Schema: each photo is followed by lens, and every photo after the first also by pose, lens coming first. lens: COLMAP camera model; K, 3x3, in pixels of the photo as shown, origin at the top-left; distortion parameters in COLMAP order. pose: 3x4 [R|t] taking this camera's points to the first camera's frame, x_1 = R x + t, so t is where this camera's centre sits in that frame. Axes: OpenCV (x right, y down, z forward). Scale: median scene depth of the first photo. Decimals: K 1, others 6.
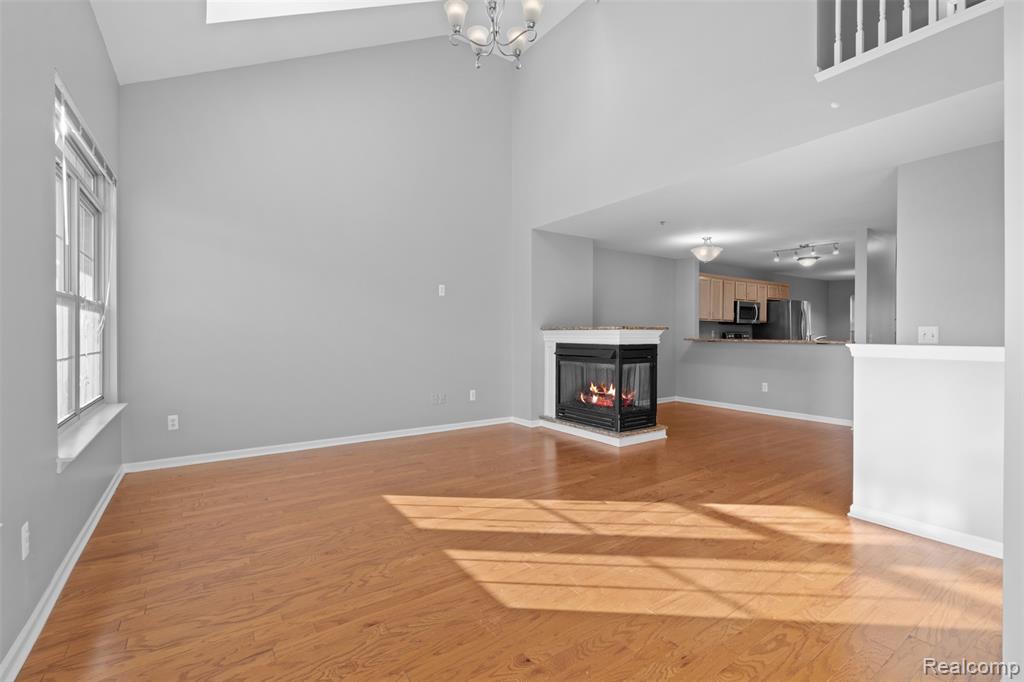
lens RADIAL K [[459.7, 0, 517.8], [0, 459.7, 336.2], [0, 0, 1]] dist [-0.007267, 0.000508]
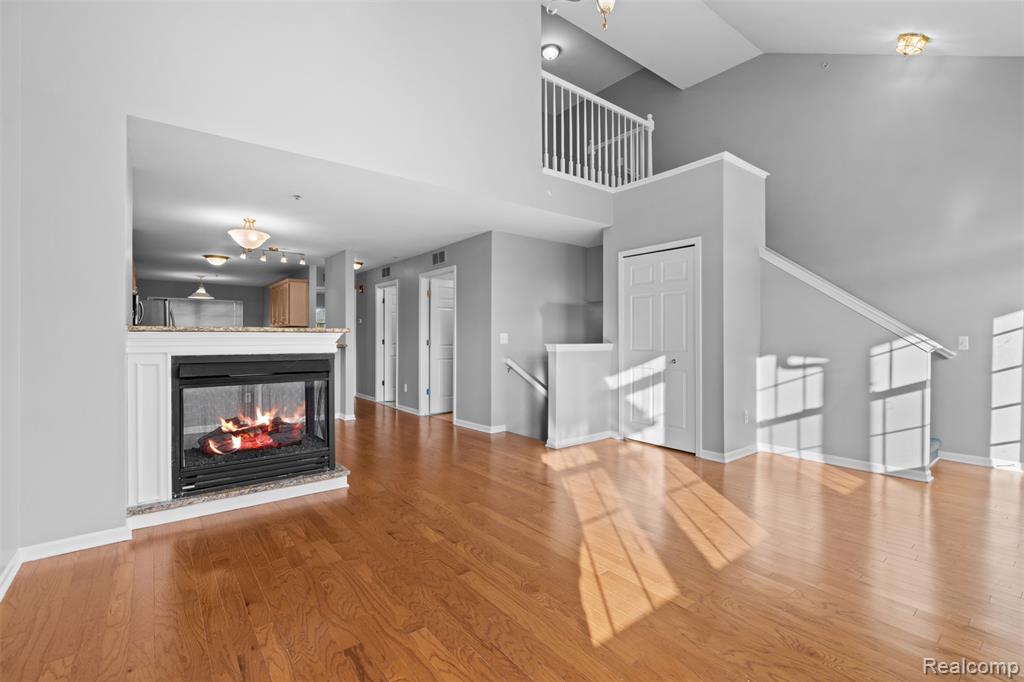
lens RADIAL K [[459.7, 0, 514.4], [0, 459.7, 339.1], [0, 0, 1]] dist [-0.007267, 0.000508]
pose [[-0.066611, -0.003060, 0.997774, -0.349694], [0.007333, 0.999967, 0.003556, -0.002688], [-0.997752, 0.007554, -0.066586, 0.485284]]
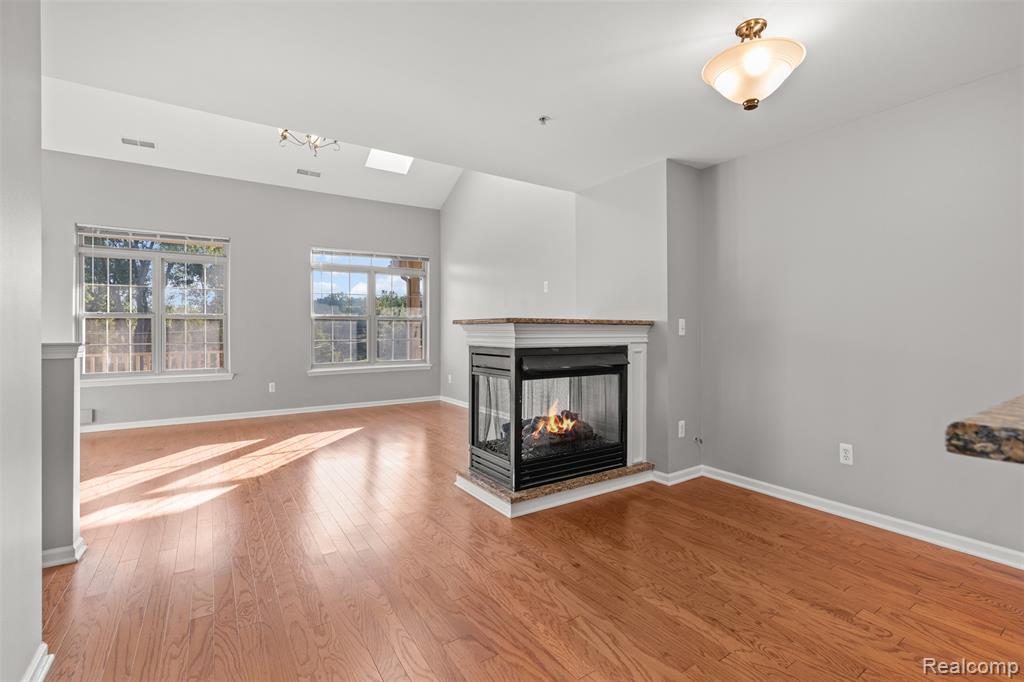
lens RADIAL K [[459.7, 0, 518.2], [0, 459.7, 330.5], [0, 0, 1]] dist [-0.007267, 0.000508]
pose [[-0.007085, -0.003077, -0.999970, 0.599149], [-0.004629, 0.999985, -0.003044, -0.002506], [0.999964, 0.004608, -0.007099, 0.693261]]
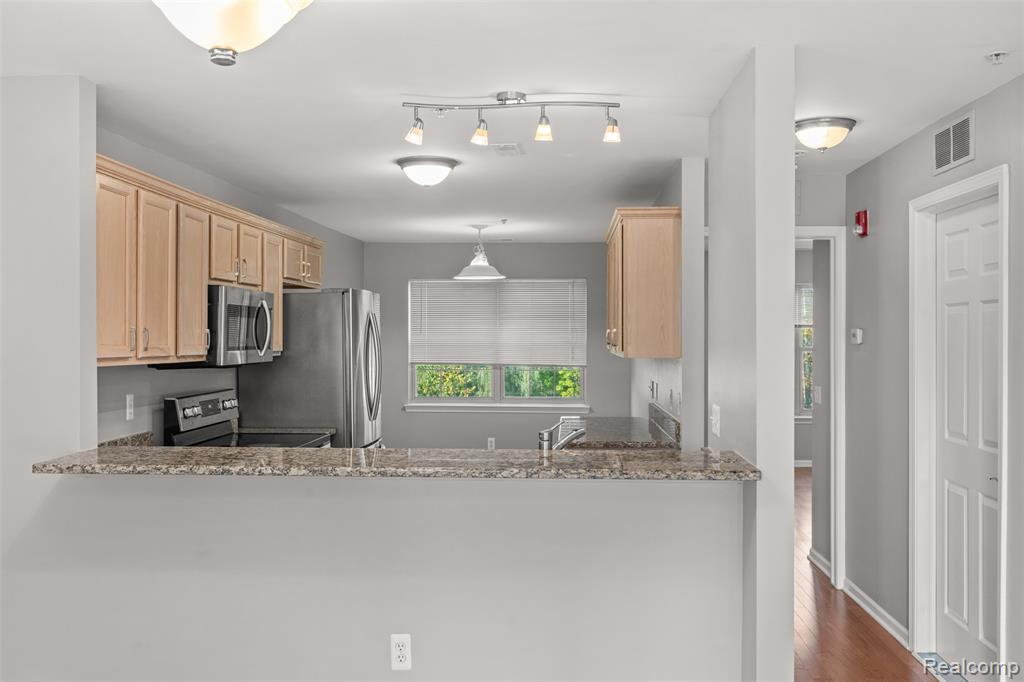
lens RADIAL K [[905.7, 0, 520.5], [0, 905.7, 337.7], [0, 0, 1]] dist [-0.002232, 0.004783]
pose [[0.612547, -0.005148, 0.790418, 0.180920], [0.010478, 0.999944, -0.001608, -0.048097], [-0.790365, 0.009267, 0.612566, 0.590869]]
